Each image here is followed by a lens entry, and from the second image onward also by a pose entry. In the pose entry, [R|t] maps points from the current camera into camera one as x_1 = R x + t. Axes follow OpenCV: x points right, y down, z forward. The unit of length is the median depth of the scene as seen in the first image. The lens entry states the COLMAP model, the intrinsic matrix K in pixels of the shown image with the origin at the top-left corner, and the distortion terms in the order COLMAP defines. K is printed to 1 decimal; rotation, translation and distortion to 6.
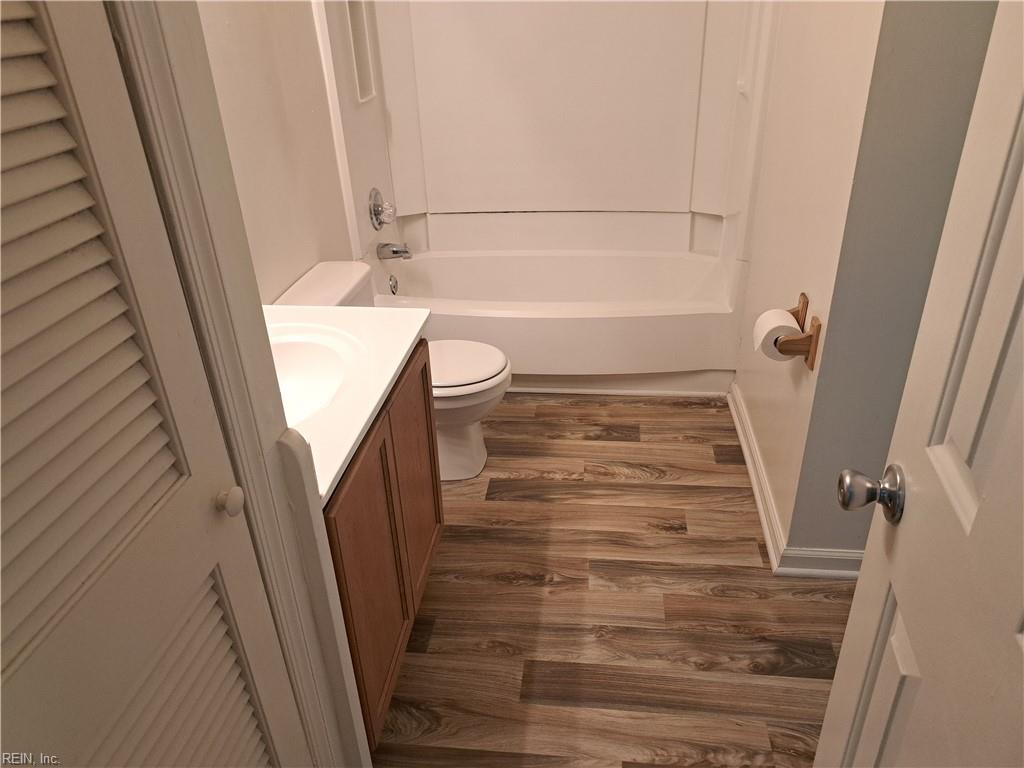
lens RADIAL K [[746.2, 0, 509.7], [0, 746.2, 398.1], [0, 0, 1]] dist [0.055220, -0.057646]
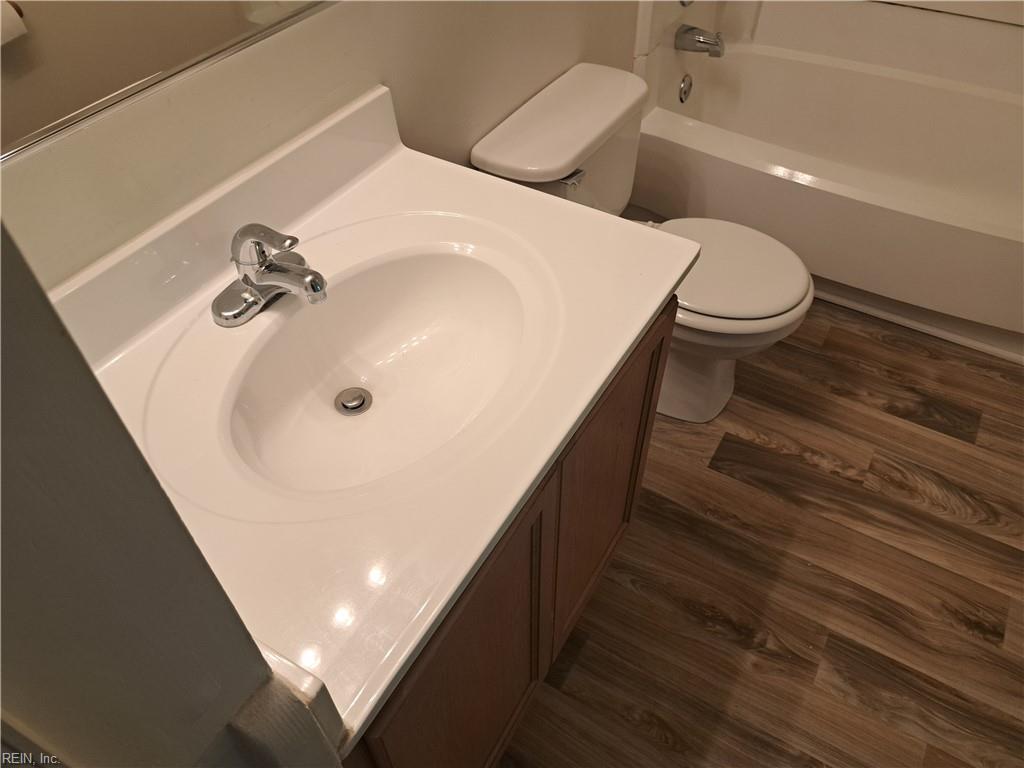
lens RADIAL K [[746.2, 0, 509.0], [0, 746.2, 375.2], [0, 0, 1]] dist [0.055220, -0.057646]
pose [[0.912011, 0.316314, -0.261116, -0.045557], [-0.218183, 0.913199, 0.344185, -0.143257], [0.347321, -0.256929, 0.901862, 0.295592]]
